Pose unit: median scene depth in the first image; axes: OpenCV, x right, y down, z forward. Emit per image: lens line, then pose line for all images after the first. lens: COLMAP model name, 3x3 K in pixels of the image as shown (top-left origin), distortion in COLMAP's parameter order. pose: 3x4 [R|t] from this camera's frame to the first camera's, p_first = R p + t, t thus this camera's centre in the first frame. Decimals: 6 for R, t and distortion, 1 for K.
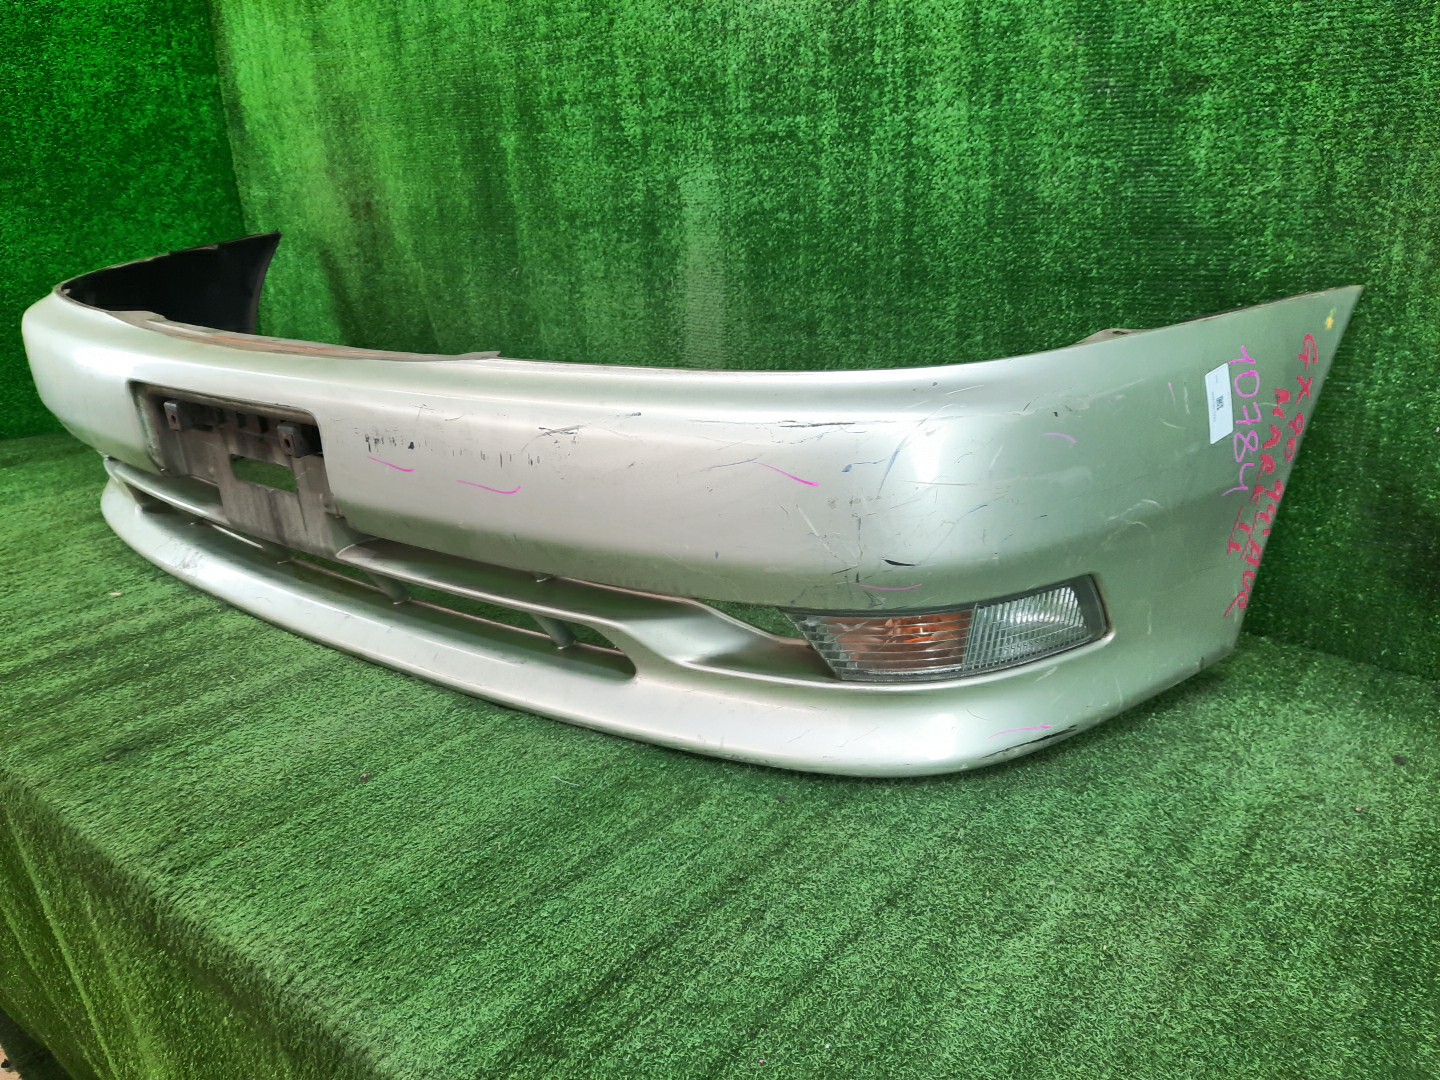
lens RADIAL K [[1062.2, 0, 720.0], [0, 1062.2, 540.0], [0, 0, 1]] dist [0.030980, -0.042769]
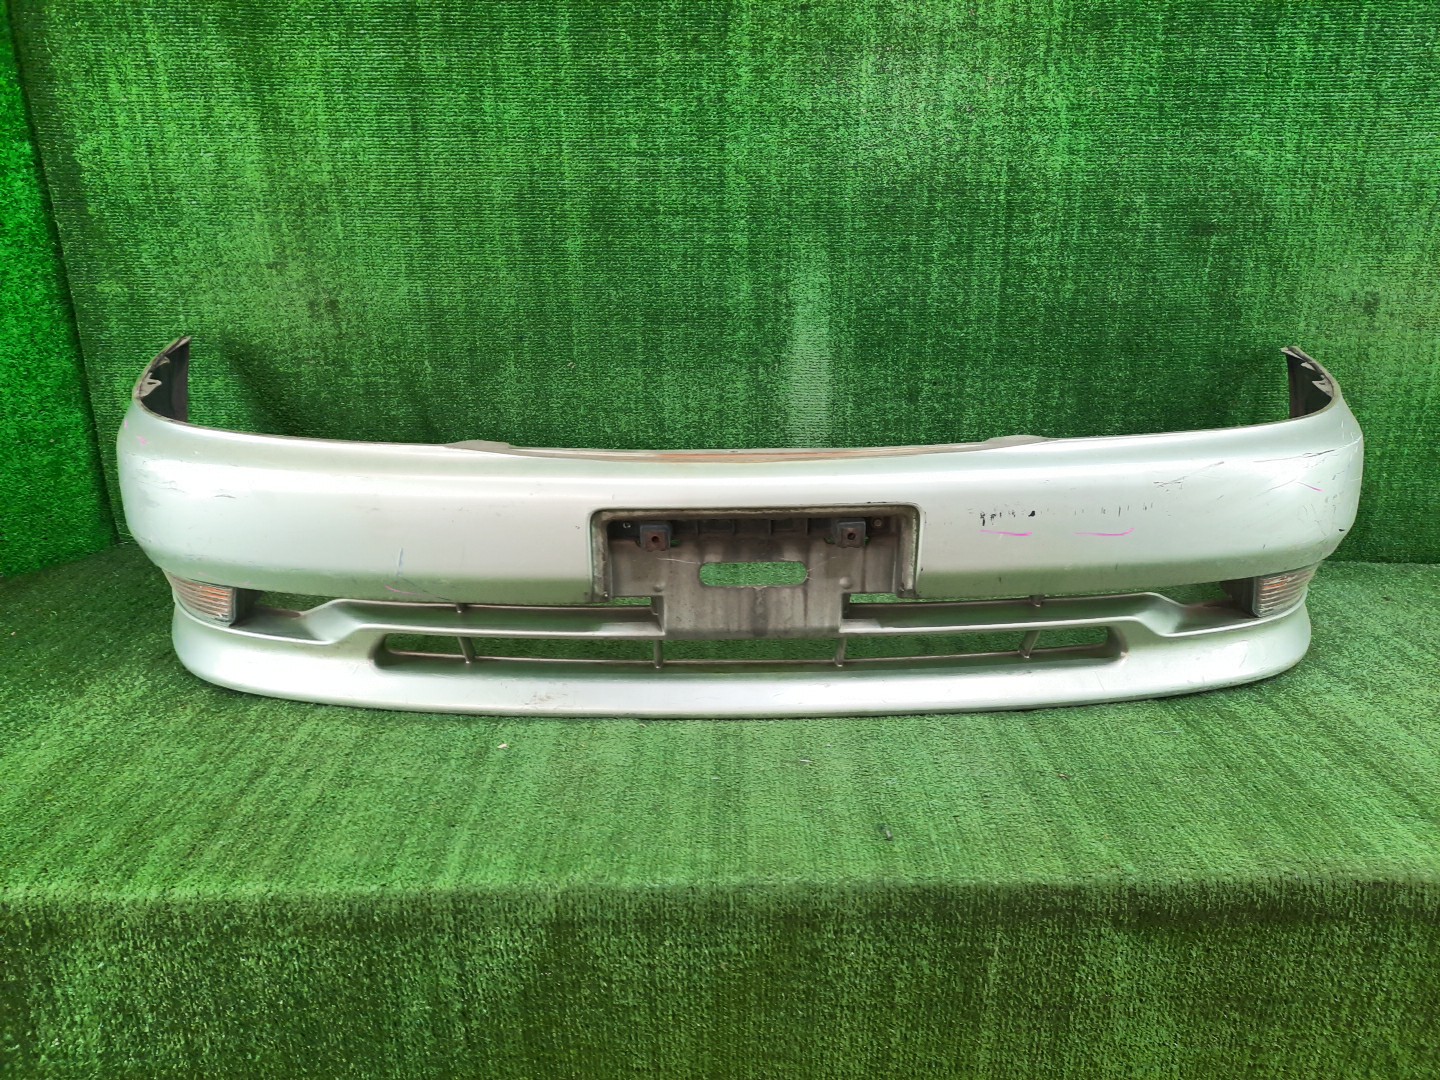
lens RADIAL K [[1041.2, 0, 720.0], [0, 1041.2, 540.0], [0, 0, 1]] dist [0.050119, -0.059688]
pose [[0.782747, -0.168042, 0.599224, -0.935399], [0.188284, 0.981676, 0.029344, -0.115218], [-0.593175, 0.089855, 0.800044, 0.151923]]
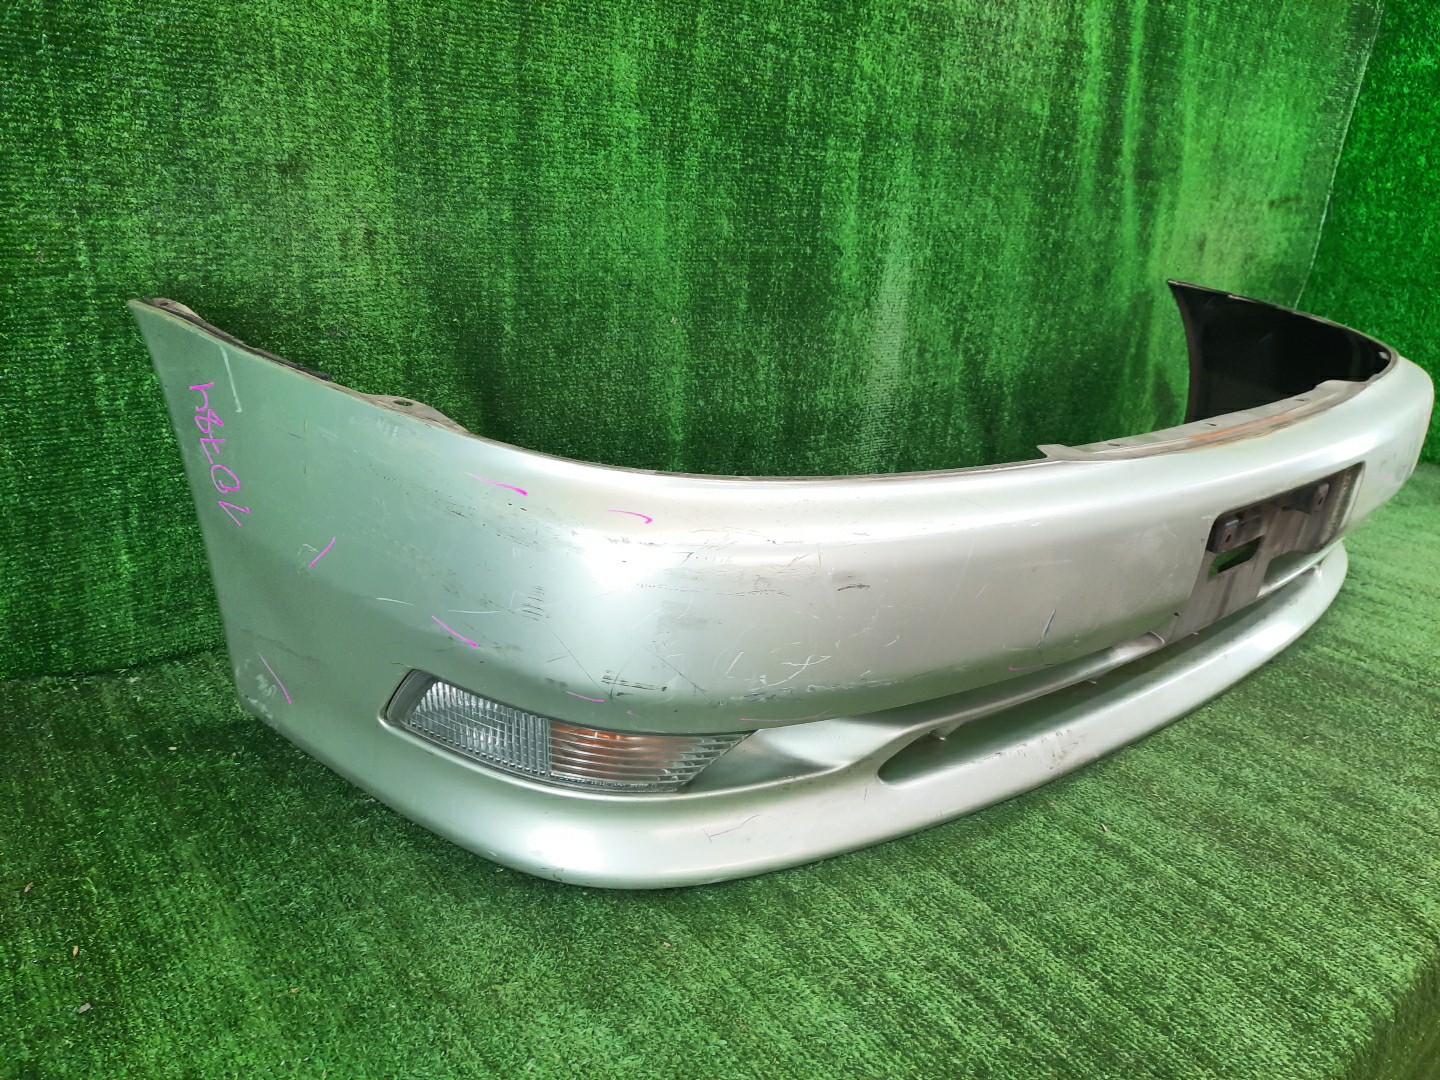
lens RADIAL K [[1062.2, 0, 720.0], [0, 1062.2, 540.0], [0, 0, 1]] dist [0.030980, -0.042769]
pose [[0.200990, -0.316409, 0.927086, -1.247319], [0.236813, 0.934022, 0.267436, -0.395374], [-0.950538, 0.165794, 0.262659, 1.034386]]
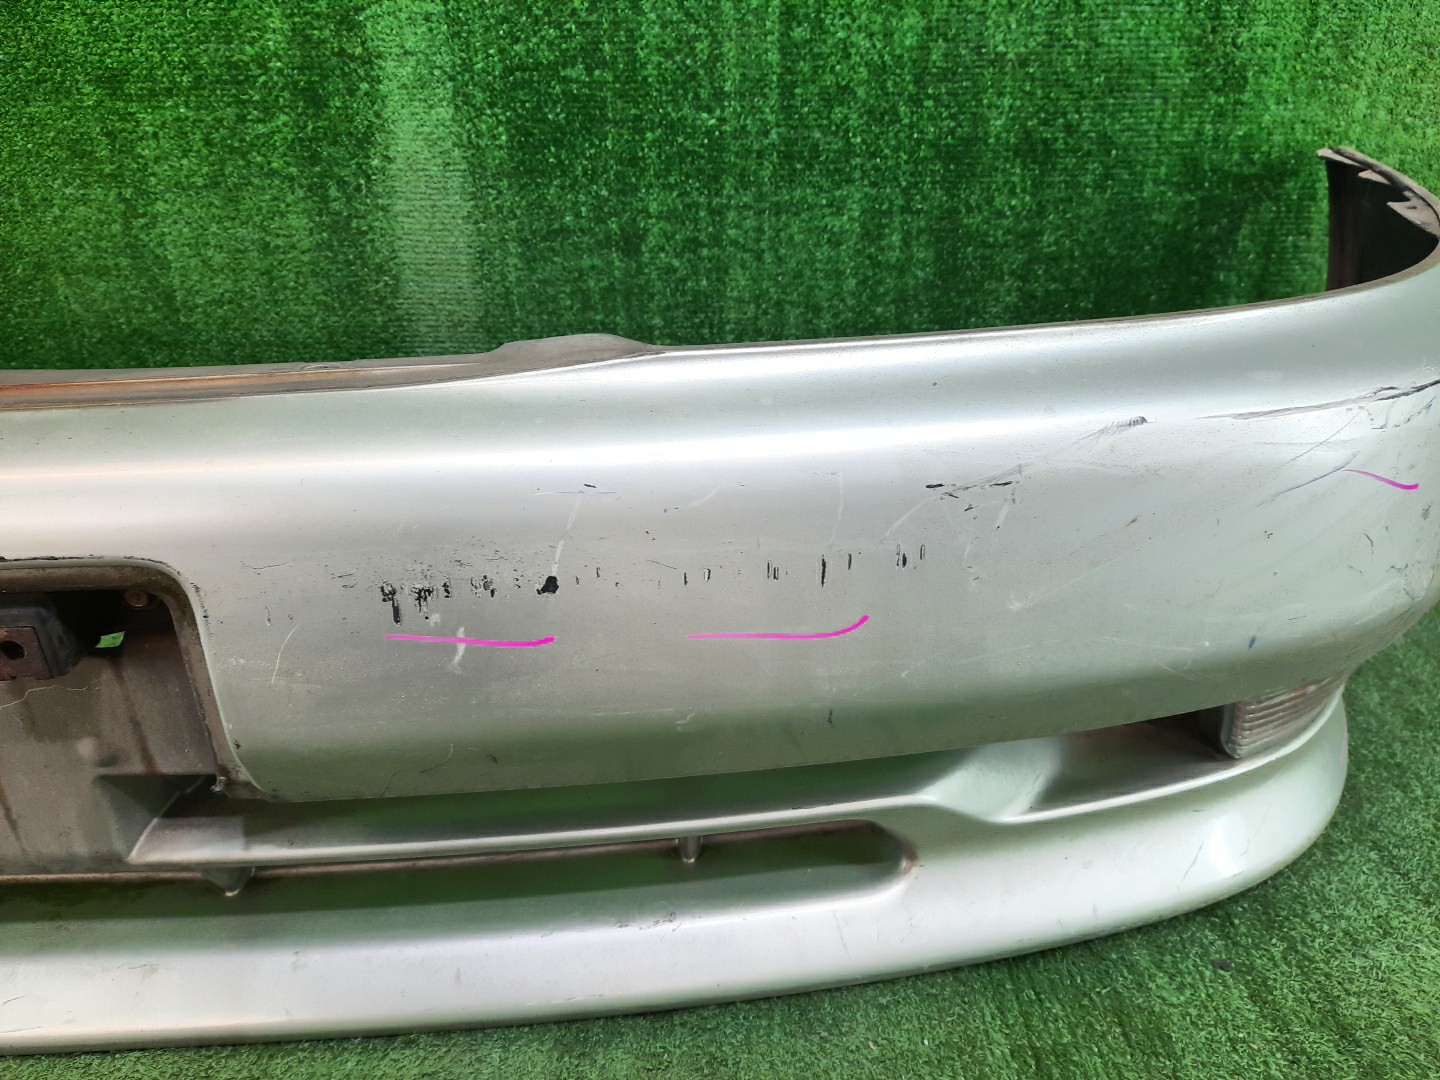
lens RADIAL K [[1062.2, 0, 720.0], [0, 1062.2, 540.0], [0, 0, 1]] dist [0.030980, -0.042769]
pose [[0.782805, -0.237159, 0.575302, -0.329396], [0.188834, 0.971464, 0.143527, -0.106746], [-0.592923, -0.003717, 0.805250, 0.433741]]
